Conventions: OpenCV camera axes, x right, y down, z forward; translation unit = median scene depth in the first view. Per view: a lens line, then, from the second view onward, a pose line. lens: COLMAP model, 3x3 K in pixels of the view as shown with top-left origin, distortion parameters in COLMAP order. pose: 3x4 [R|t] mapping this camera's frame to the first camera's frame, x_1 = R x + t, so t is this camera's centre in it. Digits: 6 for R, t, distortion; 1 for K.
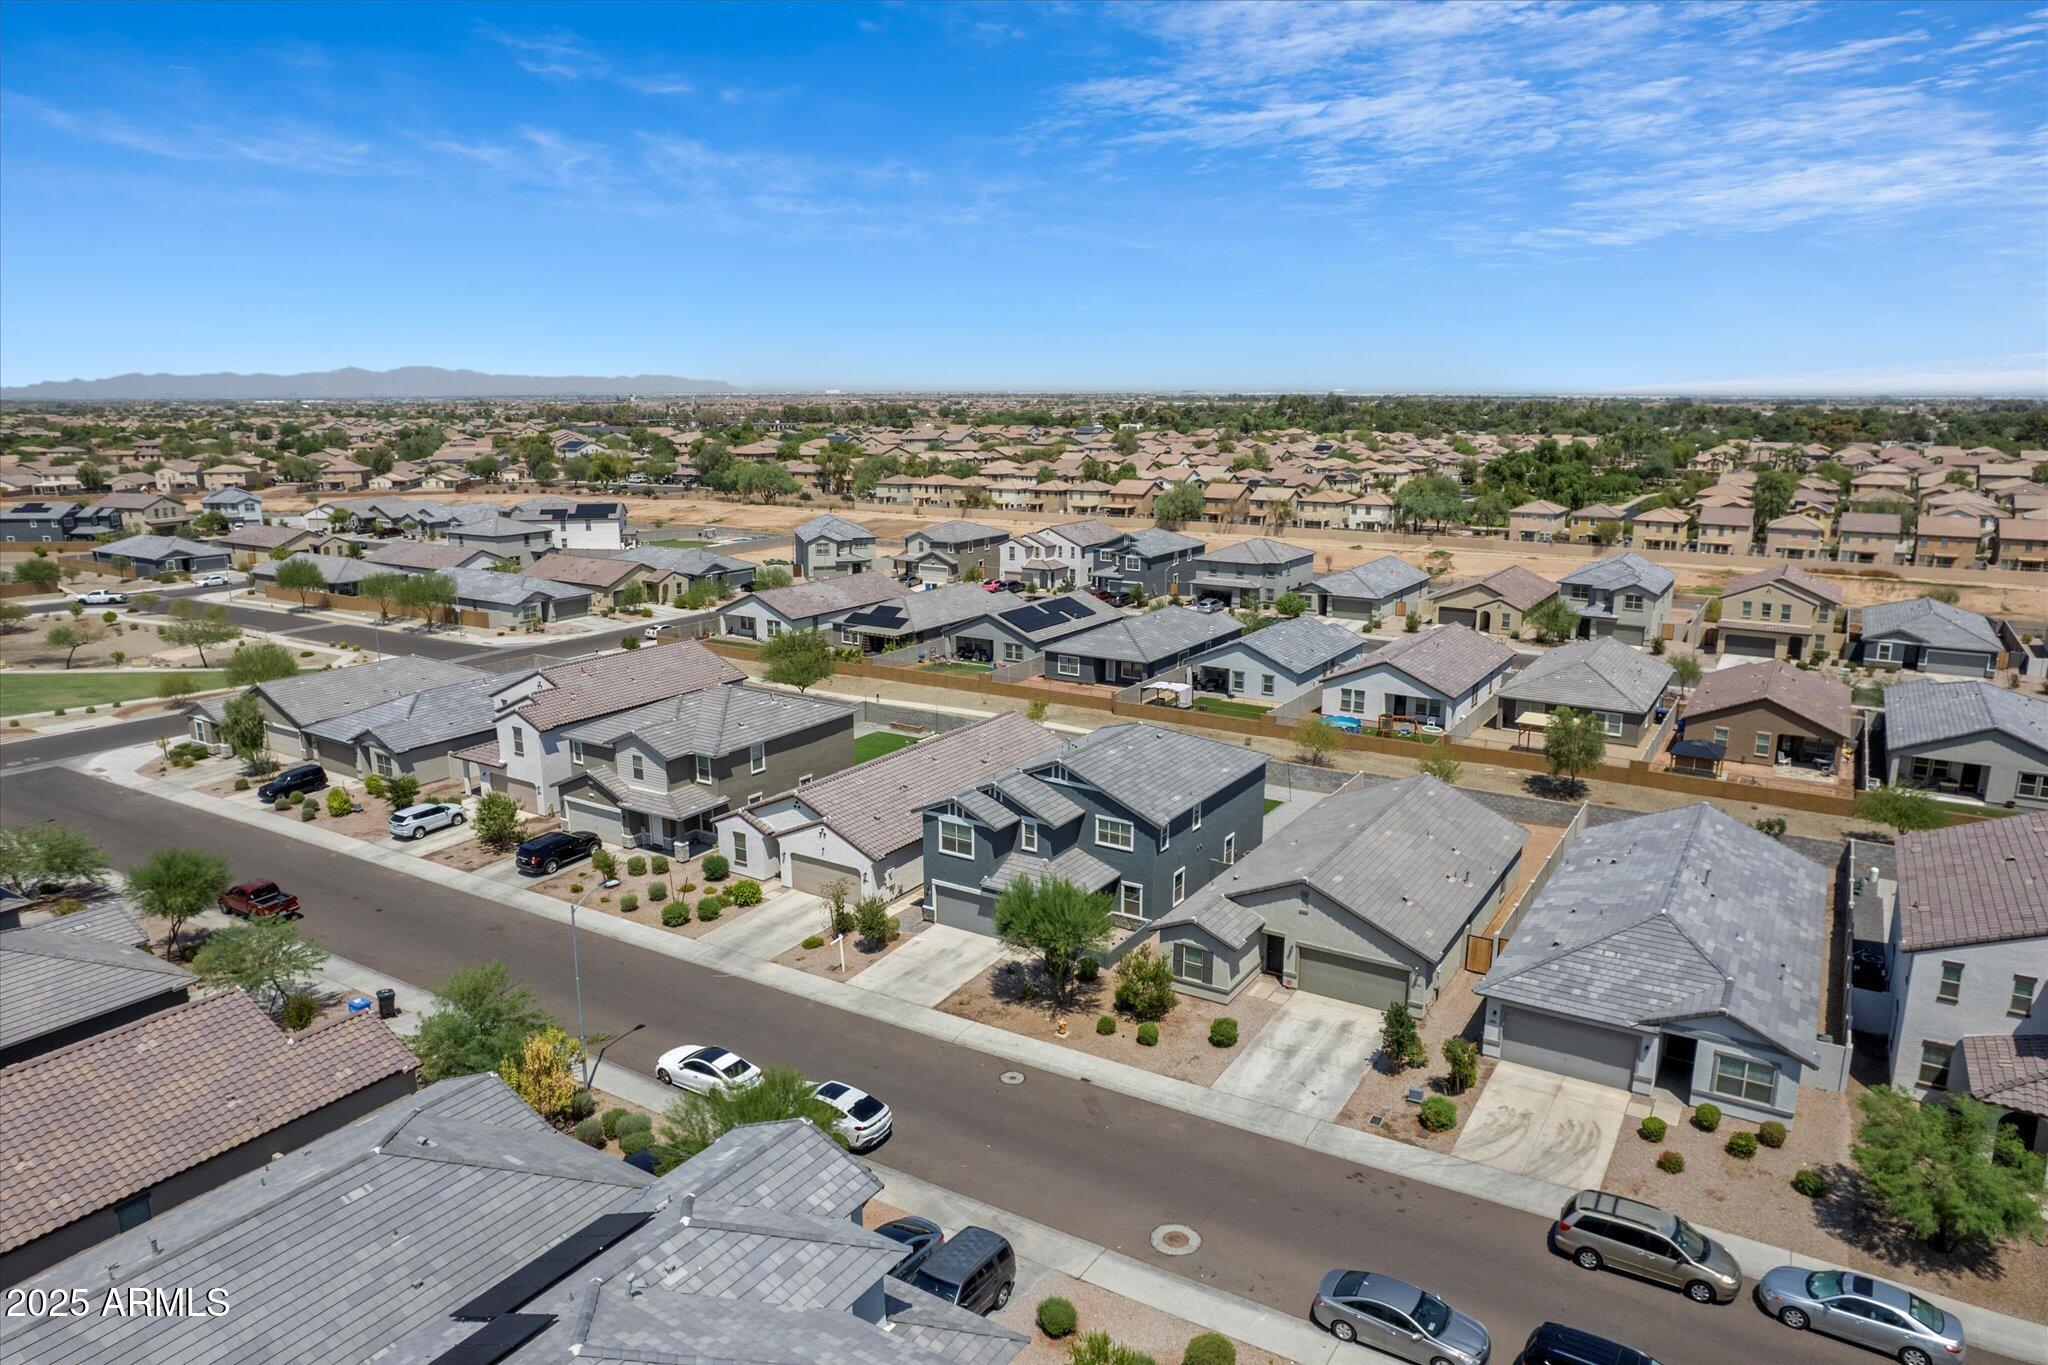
lens RADIAL K [[1307.9, 0, 1032.6], [0, 1307.9, 683.4], [0, 0, 1]] dist [-0.067733, 0.054883]
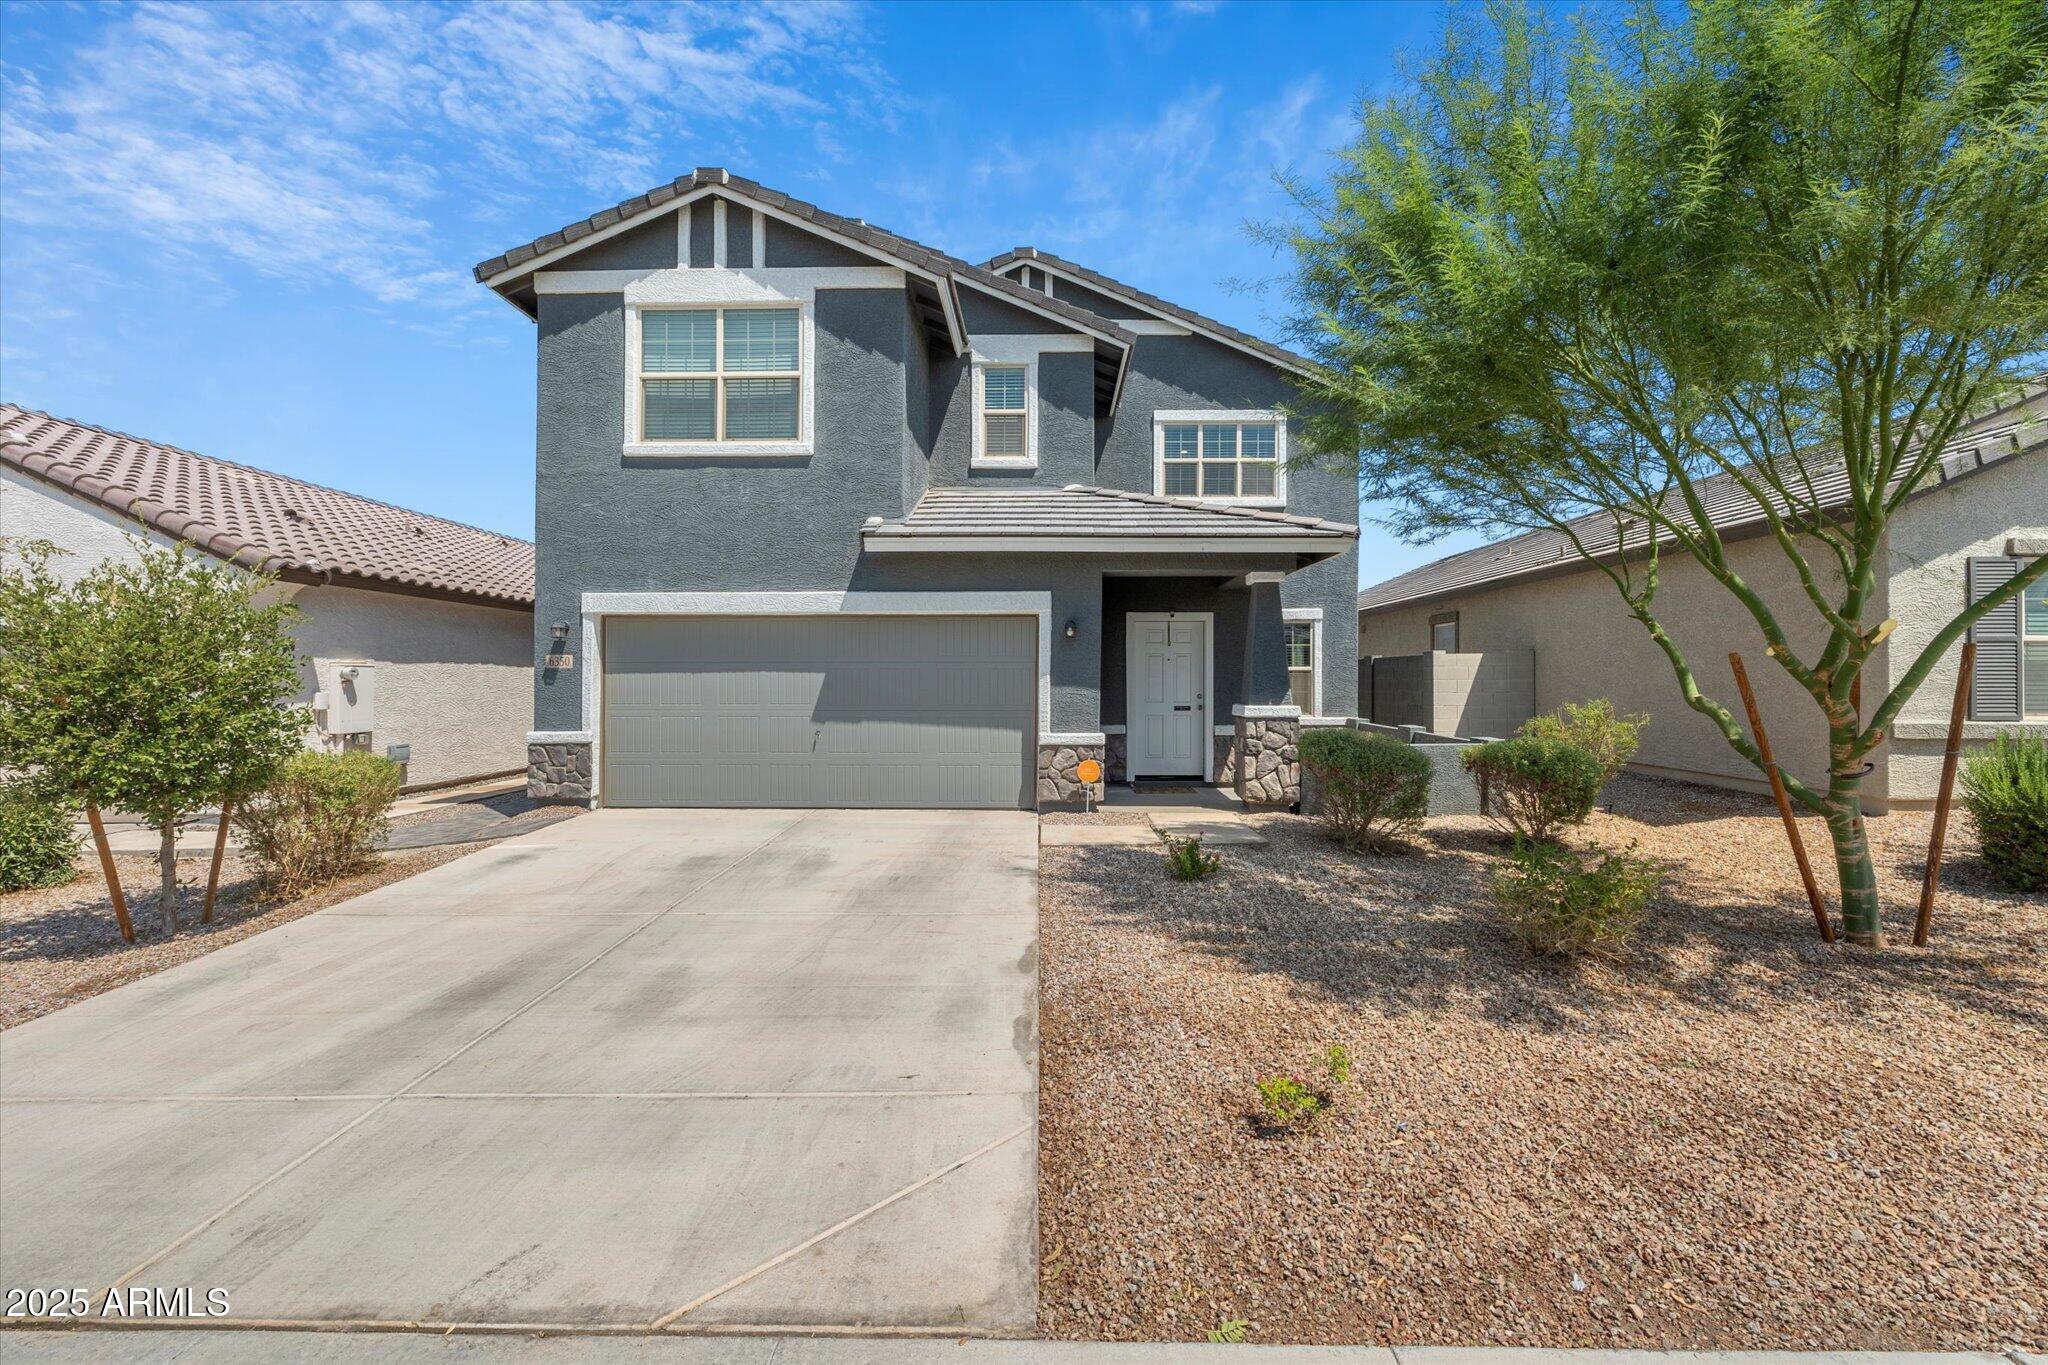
lens RADIAL K [[860.6, 0, 1025.4], [0, 860.6, 673.6], [0, 0, 1]] dist [-0.000245, -0.000074]
pose [[0.862215, 0.003325, 0.506531, -0.047301], [0.110579, 0.974625, -0.194626, 0.109734], [-0.494325, 0.223821, 0.839969, 0.463189]]
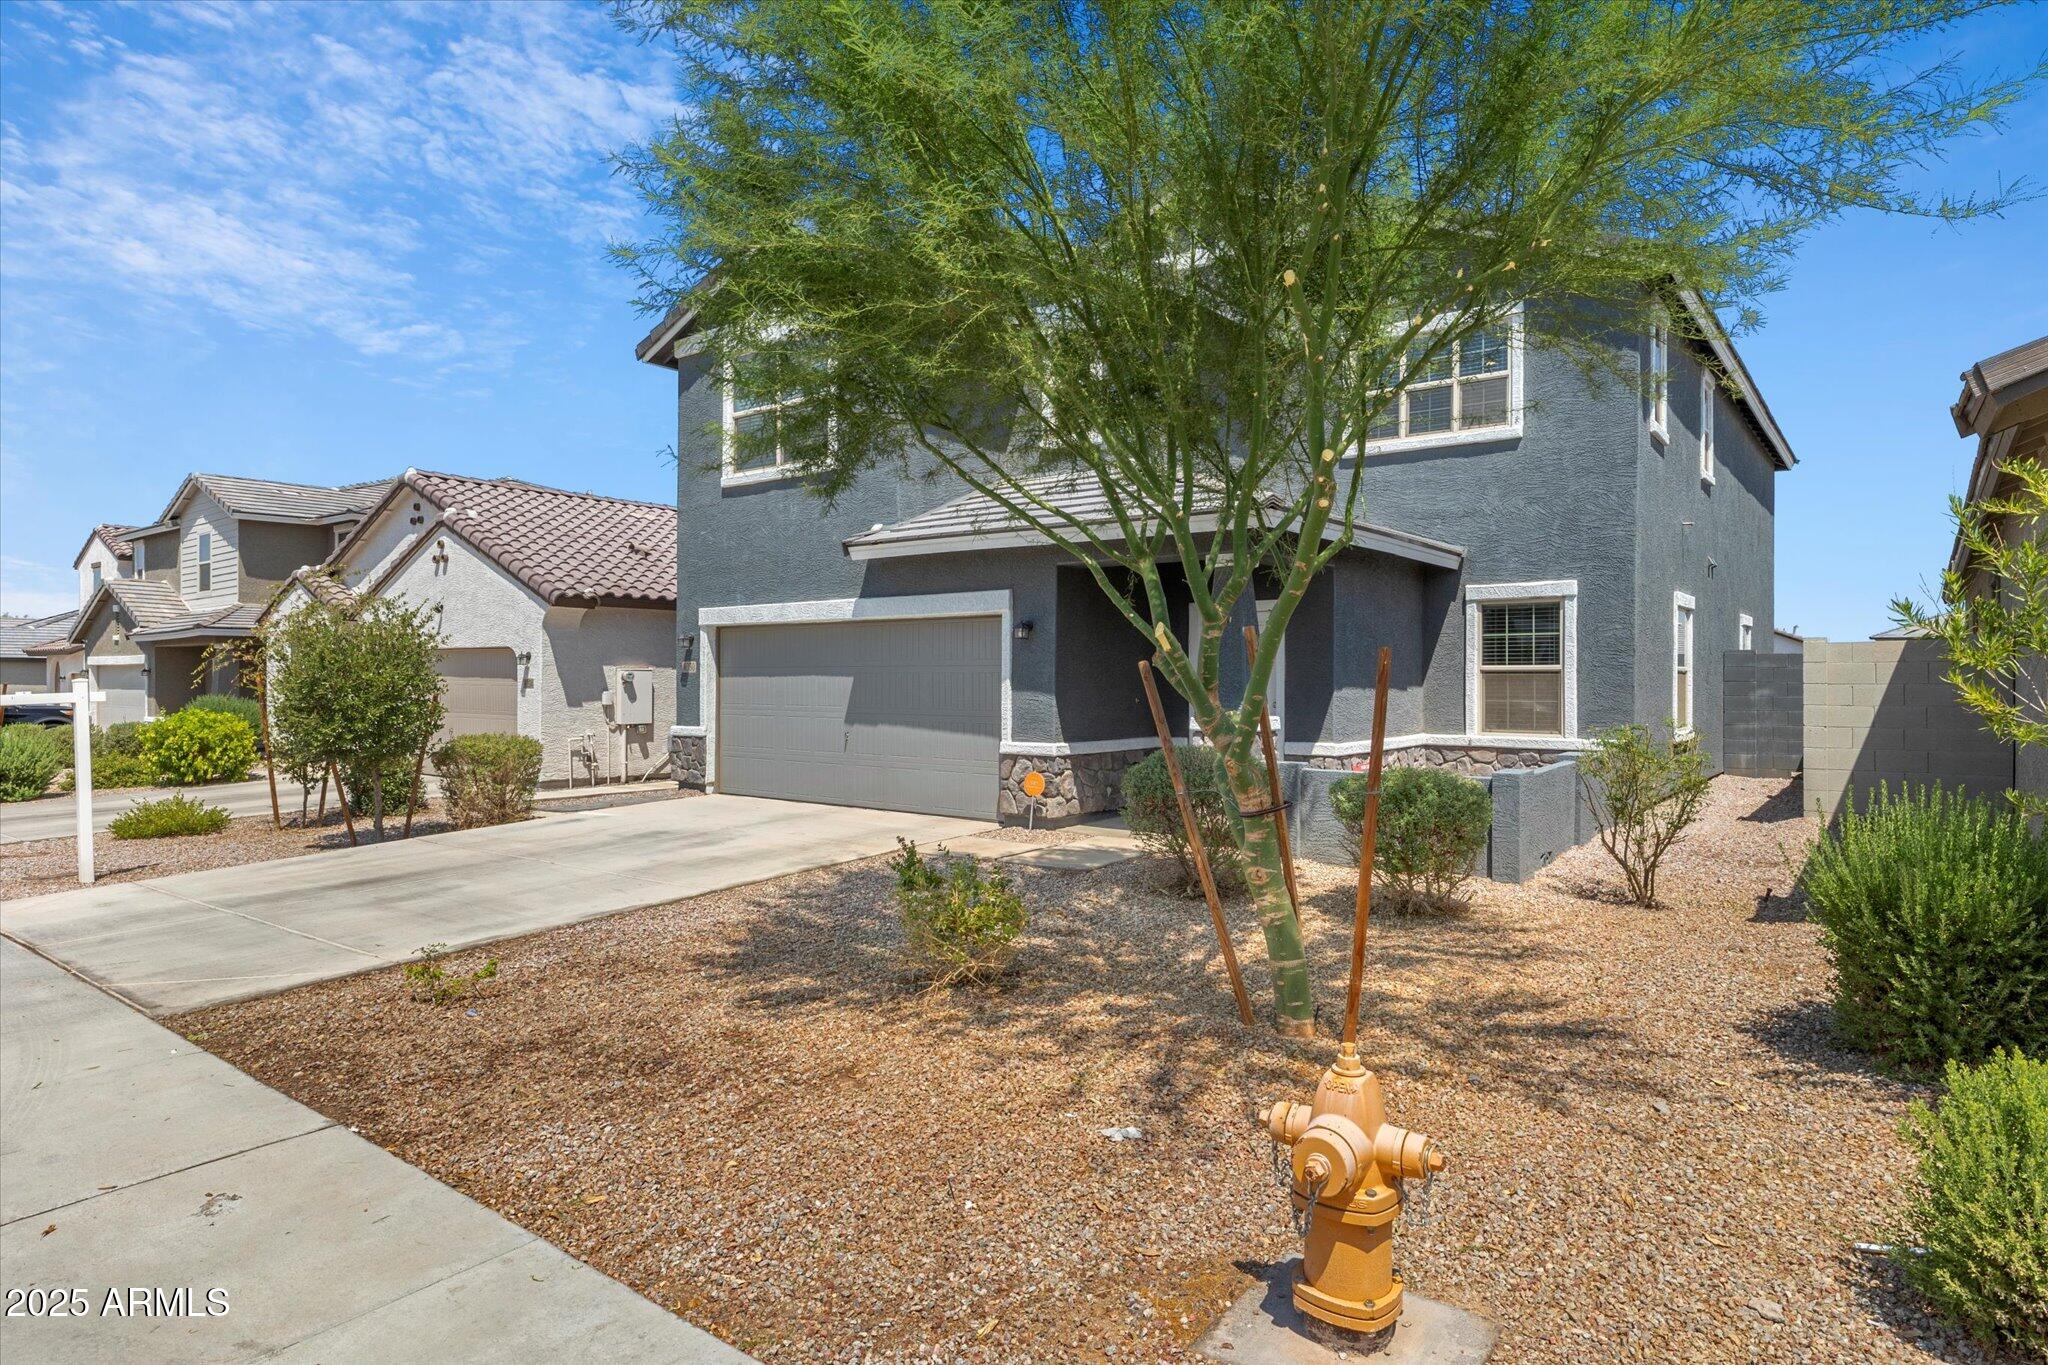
lens RADIAL K [[1139.4, 0, 1025.4], [0, 1139.4, 674.9], [0, 0, 1]] dist [0.000663, -0.000277]
pose [[0.994283, -0.000156, -0.106774, 0.006290], [-0.023227, 0.975735, -0.217719, 0.115573], [0.104217, 0.218955, 0.970153, 0.433857]]
